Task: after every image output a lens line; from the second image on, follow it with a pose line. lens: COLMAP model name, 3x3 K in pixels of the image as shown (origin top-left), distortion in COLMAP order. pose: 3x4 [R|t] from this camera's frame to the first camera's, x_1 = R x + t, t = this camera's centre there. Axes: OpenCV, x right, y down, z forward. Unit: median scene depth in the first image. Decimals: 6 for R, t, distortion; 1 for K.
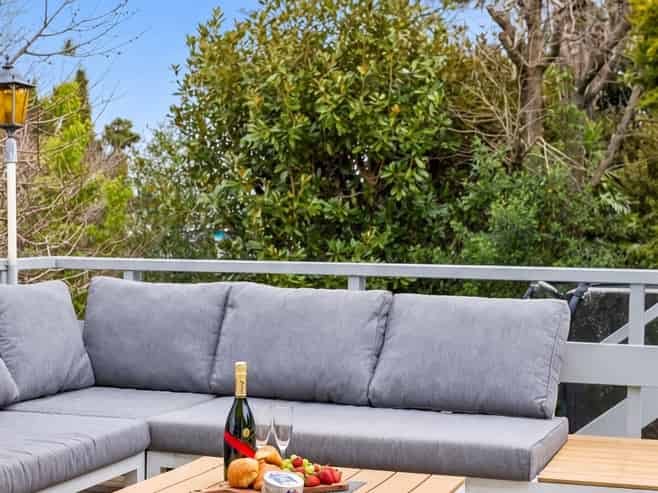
lens RADIAL K [[1128.0, 0, 329.0], [0, 1128.0, 246.5], [0, 0, 1]] dist [-0.016550, -0.045655]
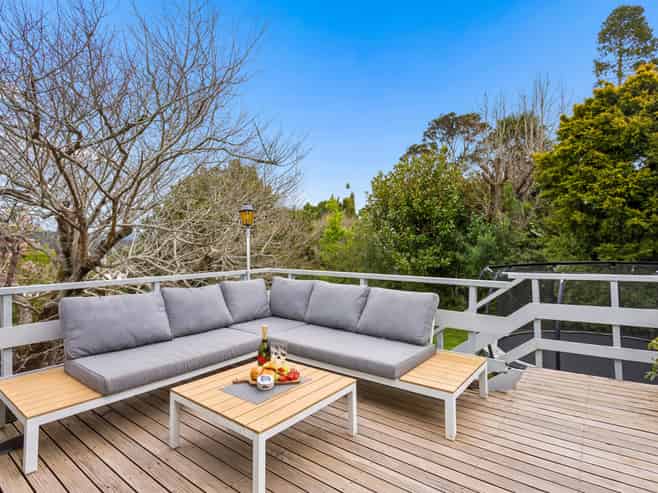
lens RADIAL K [[357.1, 0, 329.0], [0, 357.1, 246.5], [0, 0, 1]] dist [-0.000620, -0.000248]
pose [[0.949539, -0.012608, -0.313394, 0.070821], [0.013034, 0.999915, -0.000735, -0.015920], [0.313377, -0.003387, 0.949623, 0.069161]]
